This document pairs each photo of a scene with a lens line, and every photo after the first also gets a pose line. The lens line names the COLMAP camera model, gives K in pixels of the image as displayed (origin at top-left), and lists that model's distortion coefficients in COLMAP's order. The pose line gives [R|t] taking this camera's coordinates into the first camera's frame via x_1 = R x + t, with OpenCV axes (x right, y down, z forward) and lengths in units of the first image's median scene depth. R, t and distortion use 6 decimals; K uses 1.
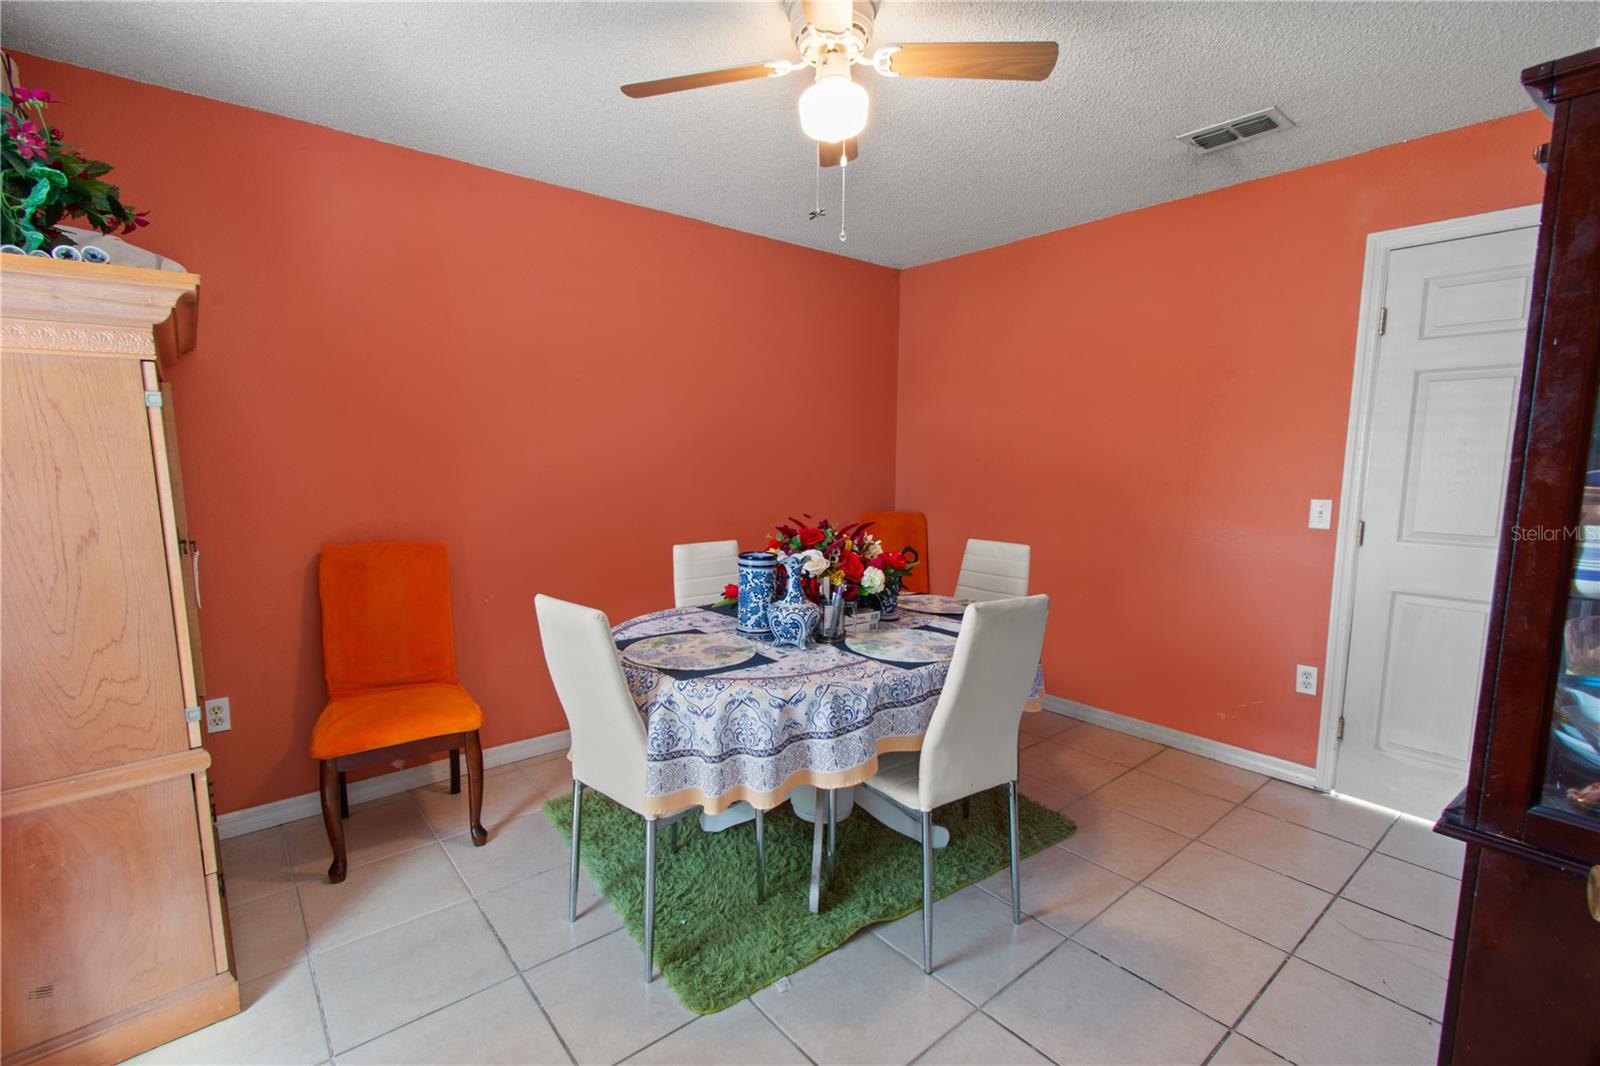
lens RADIAL K [[712.3, 0, 799.2], [0, 712.3, 538.4], [0, 0, 1]] dist [0.005360, -0.002009]
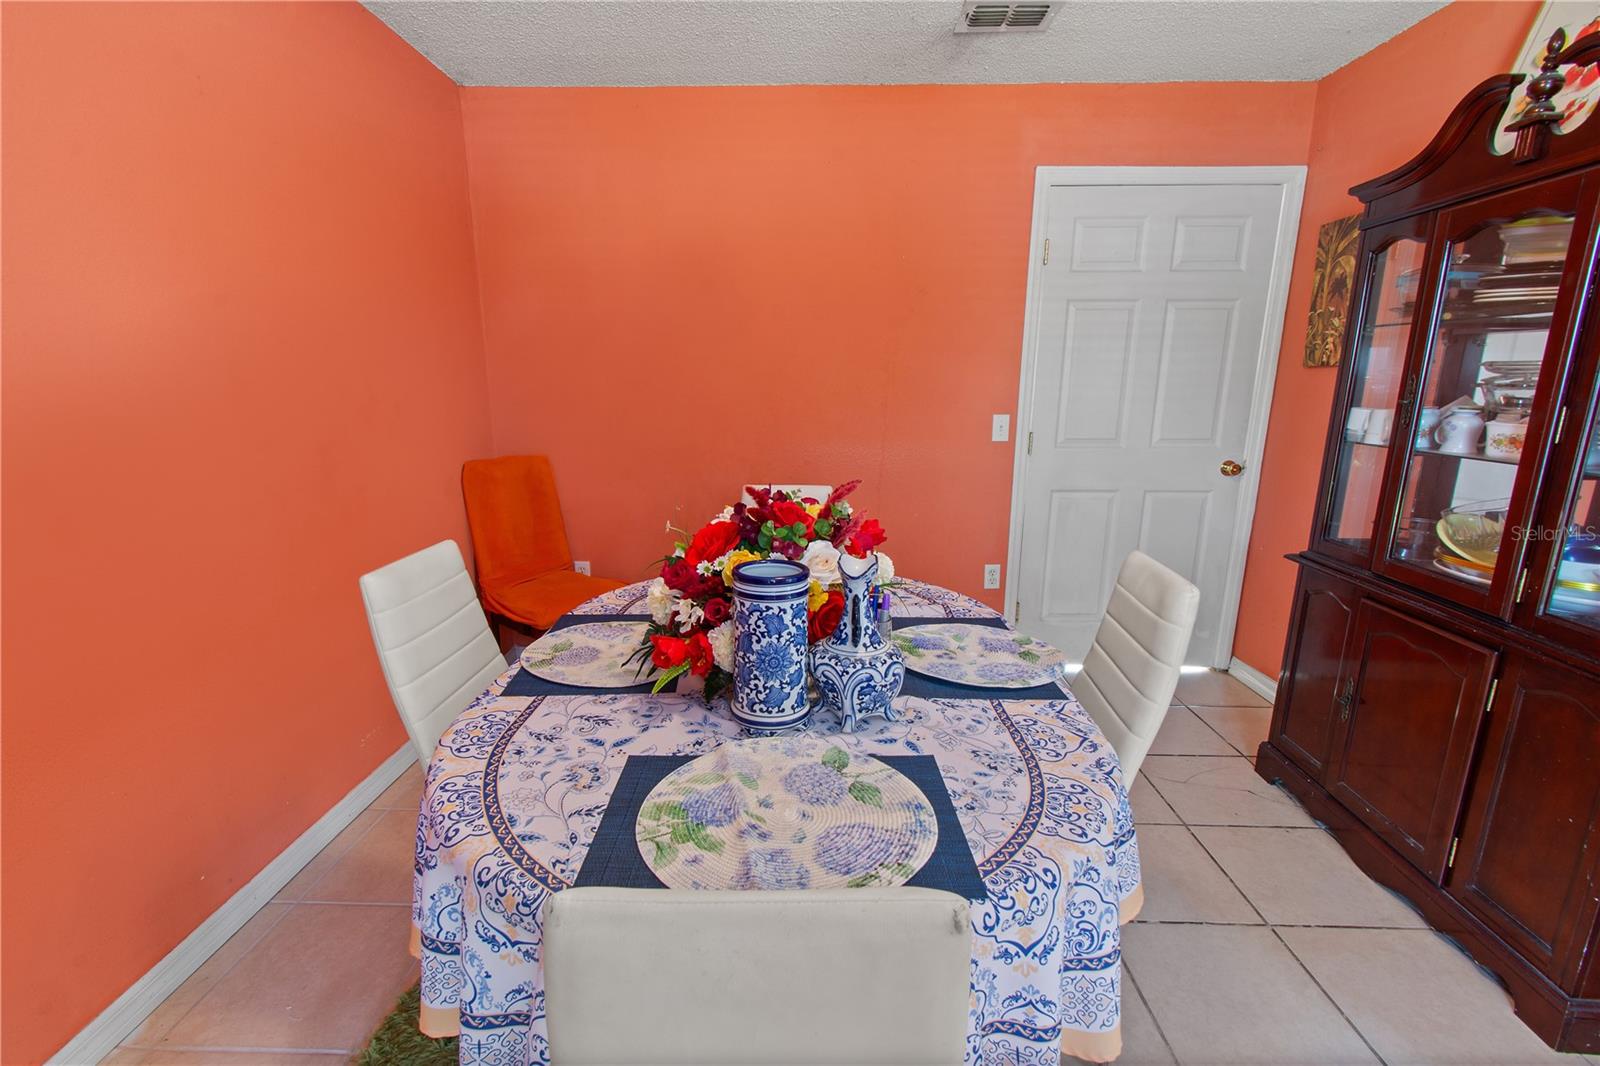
lens RADIAL K [[712.3, 0, 800.1], [0, 712.3, 539.5], [0, 0, 1]] dist [0.005360, -0.002009]
pose [[0.665396, -0.168163, 0.727303, -0.416659], [0.088450, 0.985193, 0.146870, -0.072120], [-0.741232, -0.033397, 0.670418, 0.657375]]
